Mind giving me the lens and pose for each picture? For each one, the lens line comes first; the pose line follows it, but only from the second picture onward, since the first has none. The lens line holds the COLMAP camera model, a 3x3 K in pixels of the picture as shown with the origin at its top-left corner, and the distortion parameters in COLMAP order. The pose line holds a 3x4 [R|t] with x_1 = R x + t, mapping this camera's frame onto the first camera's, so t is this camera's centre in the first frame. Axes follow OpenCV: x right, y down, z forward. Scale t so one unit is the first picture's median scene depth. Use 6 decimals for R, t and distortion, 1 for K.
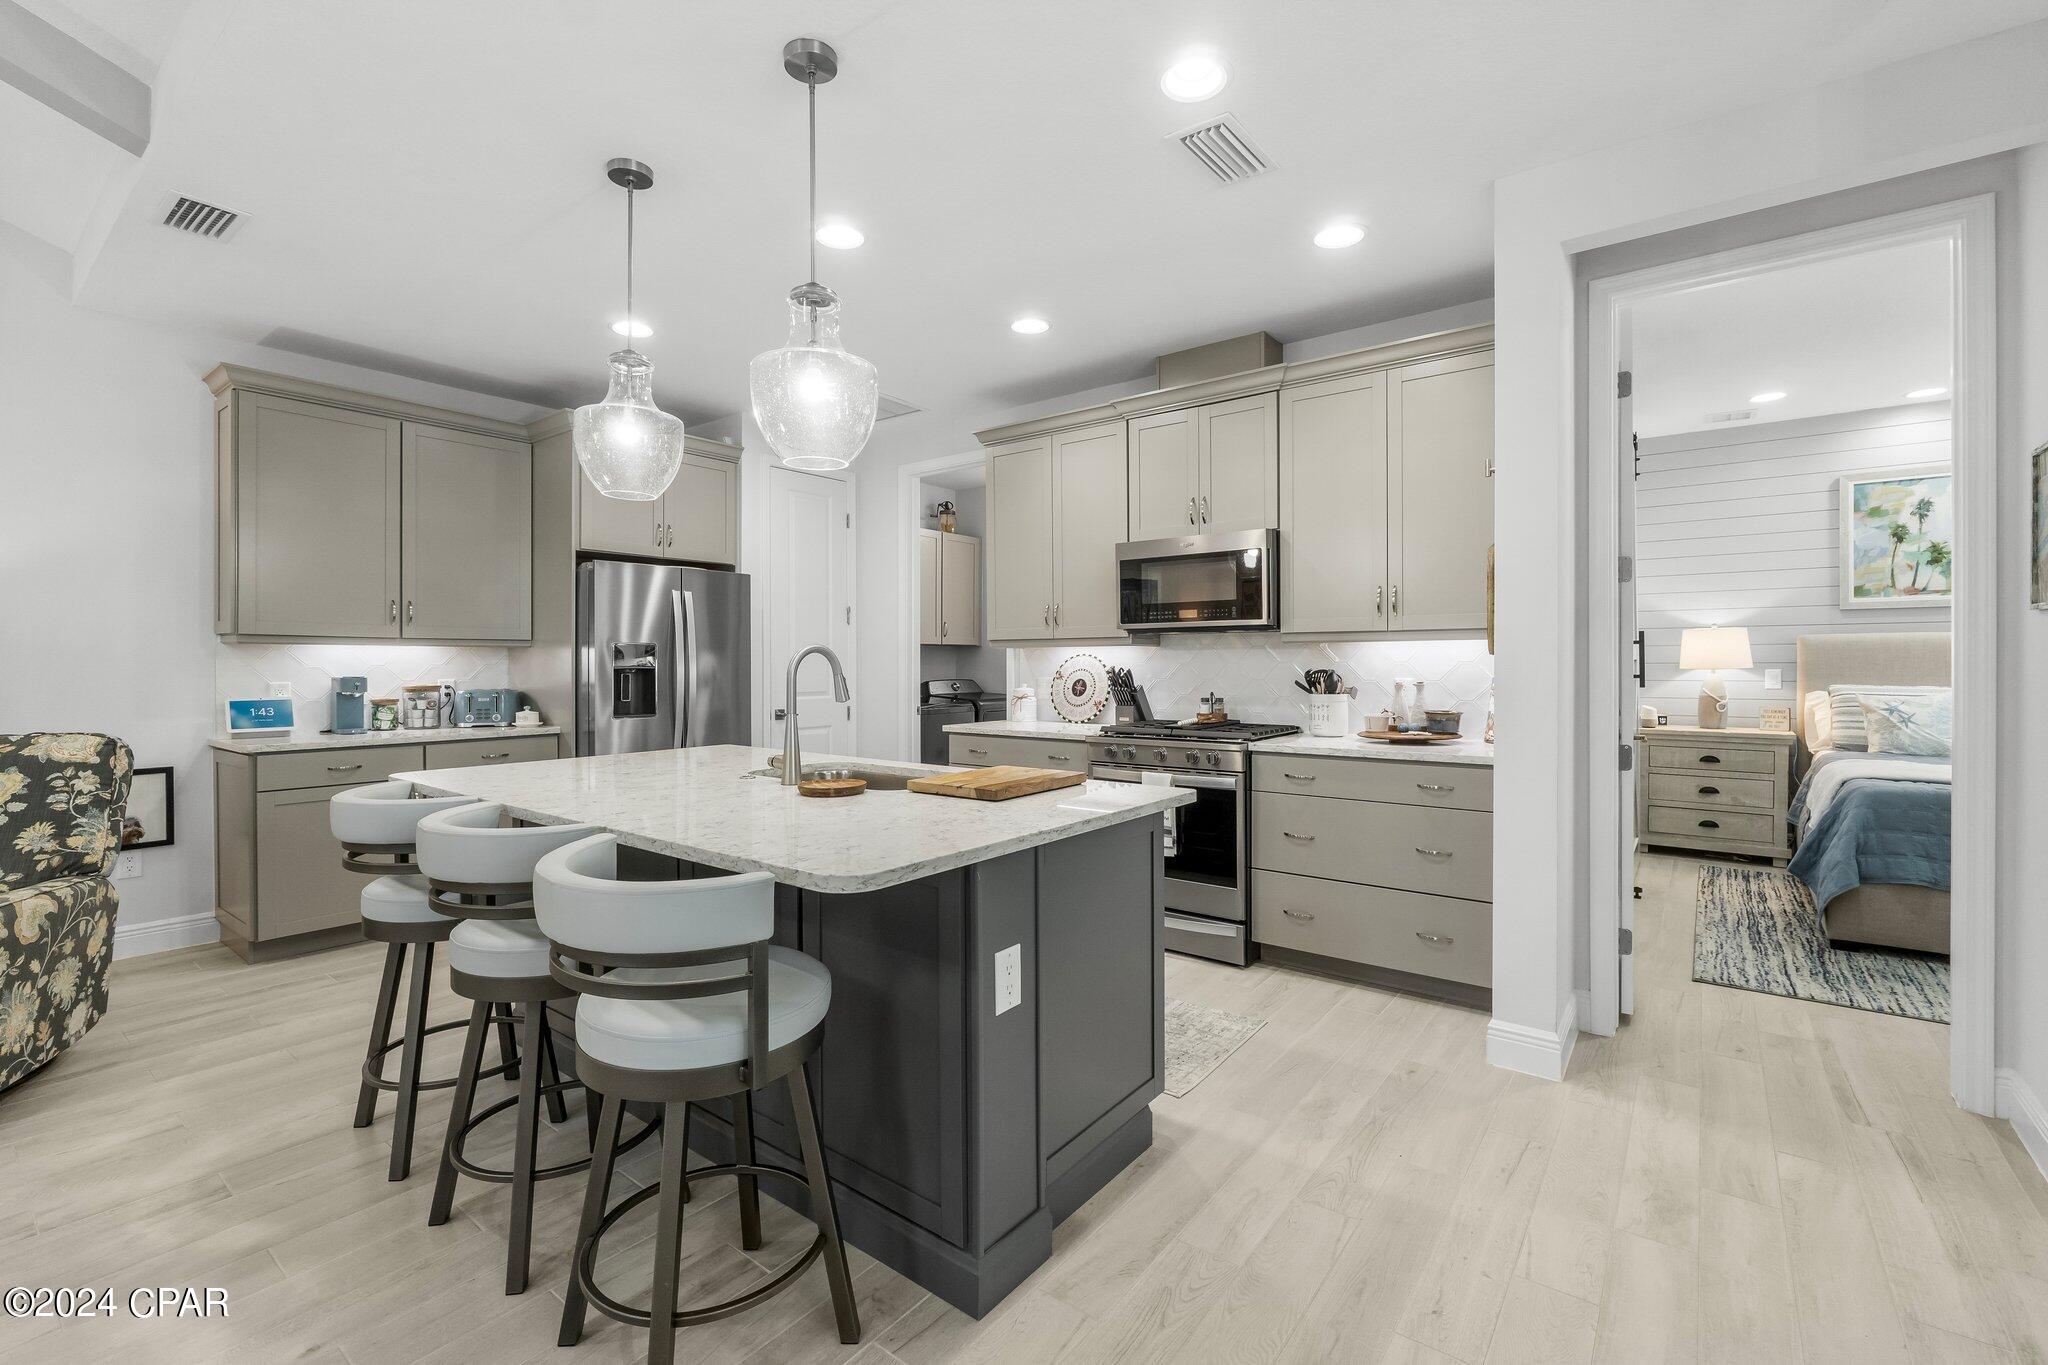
lens RADIAL K [[873.5, 0, 1029.0], [0, 873.5, 673.4], [0, 0, 1]] dist [-0.009724, -0.001321]
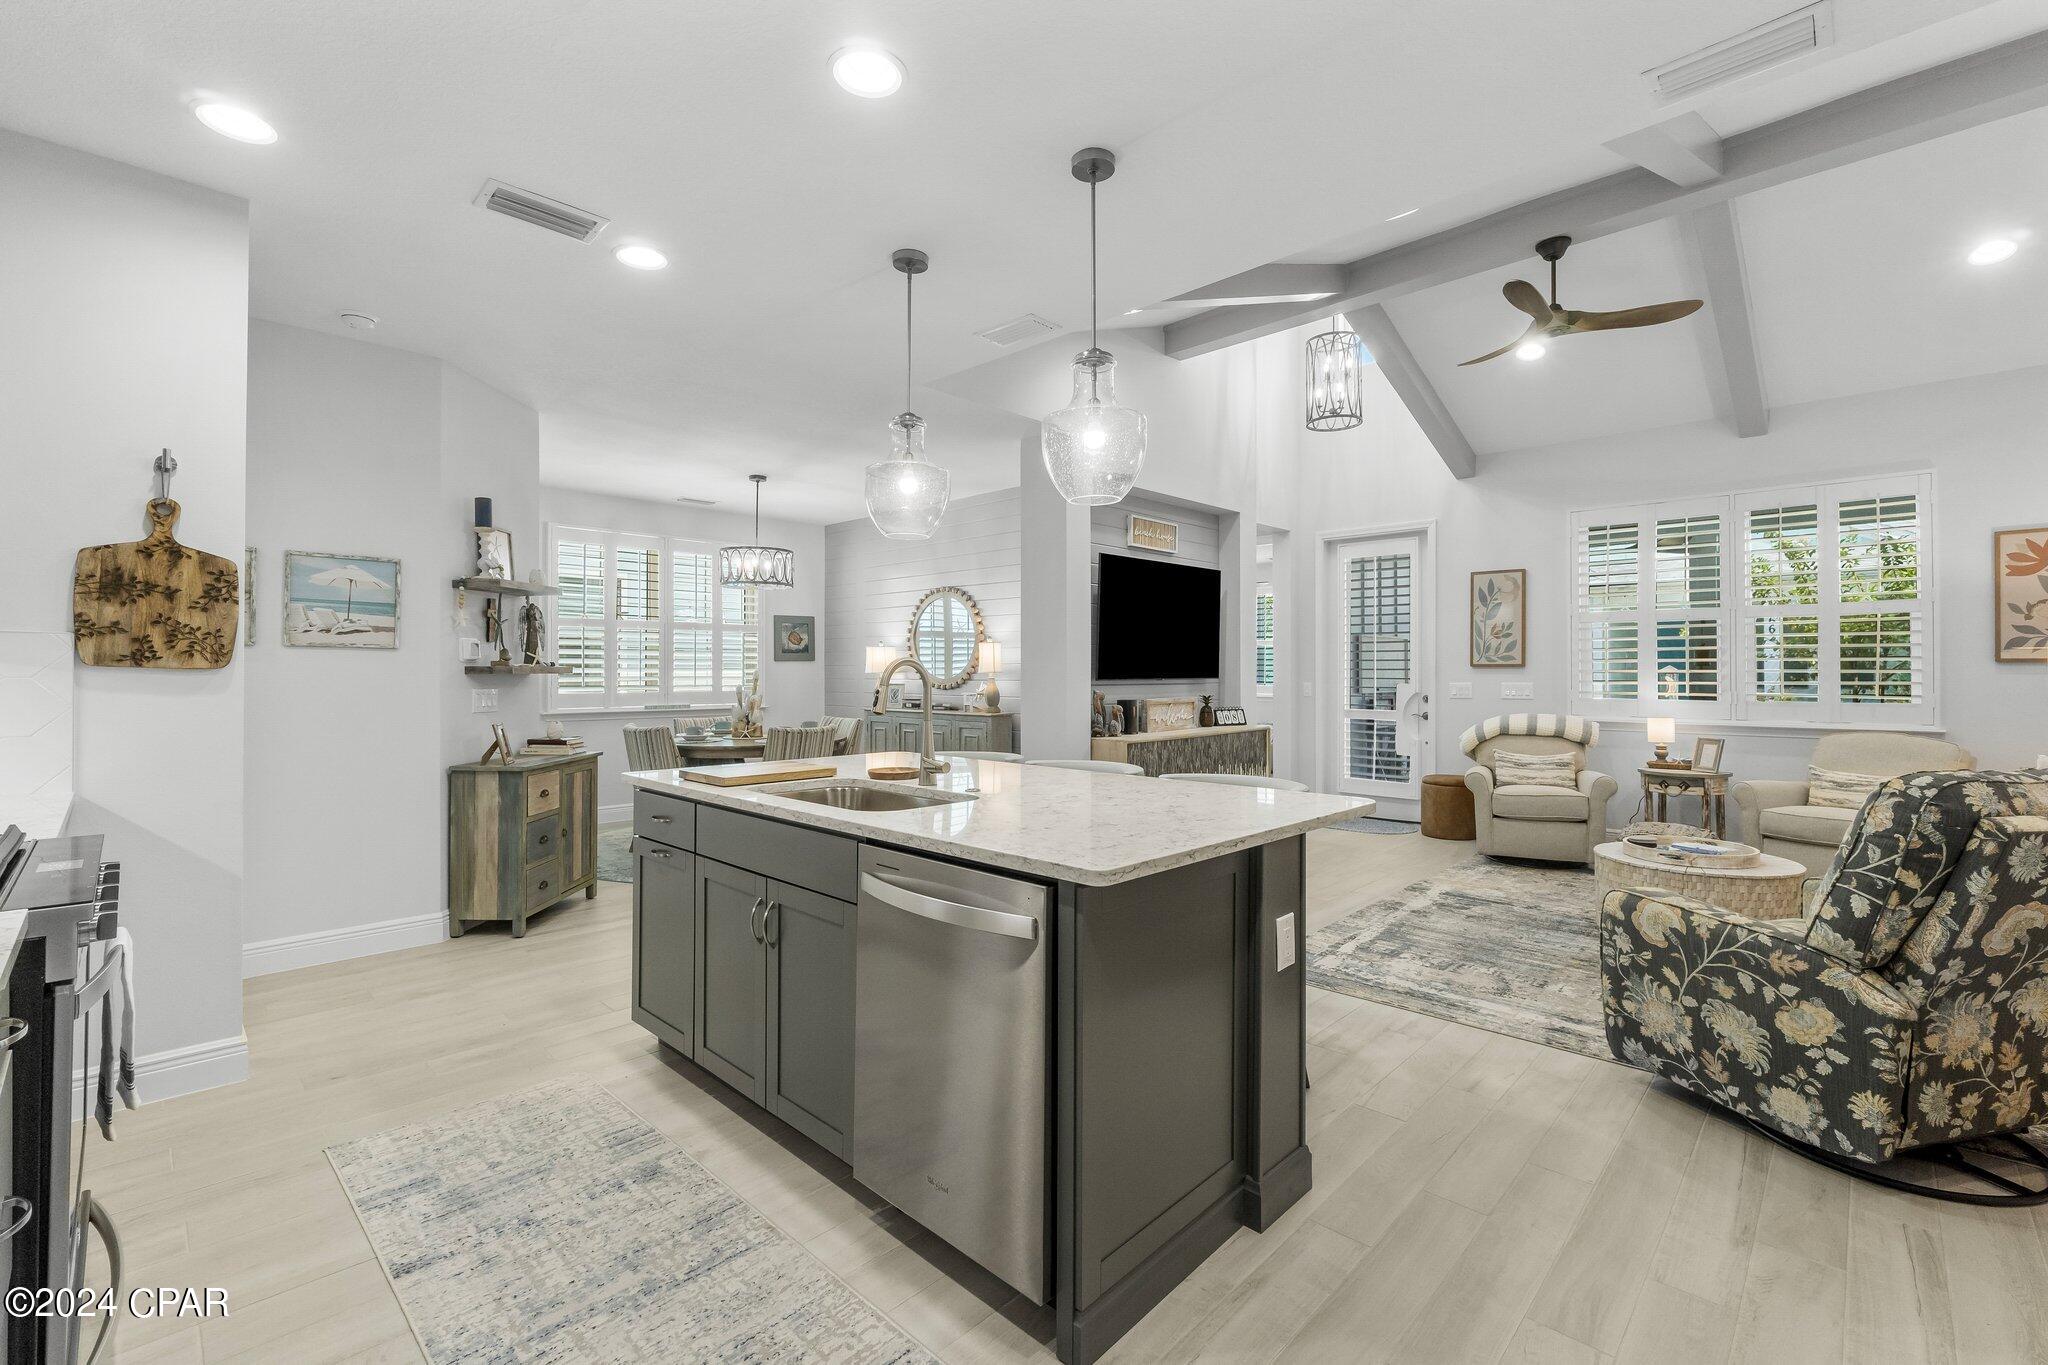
lens RADIAL K [[873.5, 0, 1031.6], [0, 873.5, 670.4], [0, 0, 1]] dist [-0.009724, -0.001321]
pose [[-0.993064, 0.002592, 0.117549, -0.356572], [0.003495, 0.999966, 0.007470, -0.016927], [-0.117526, 0.007829, -0.993039, 1.389120]]
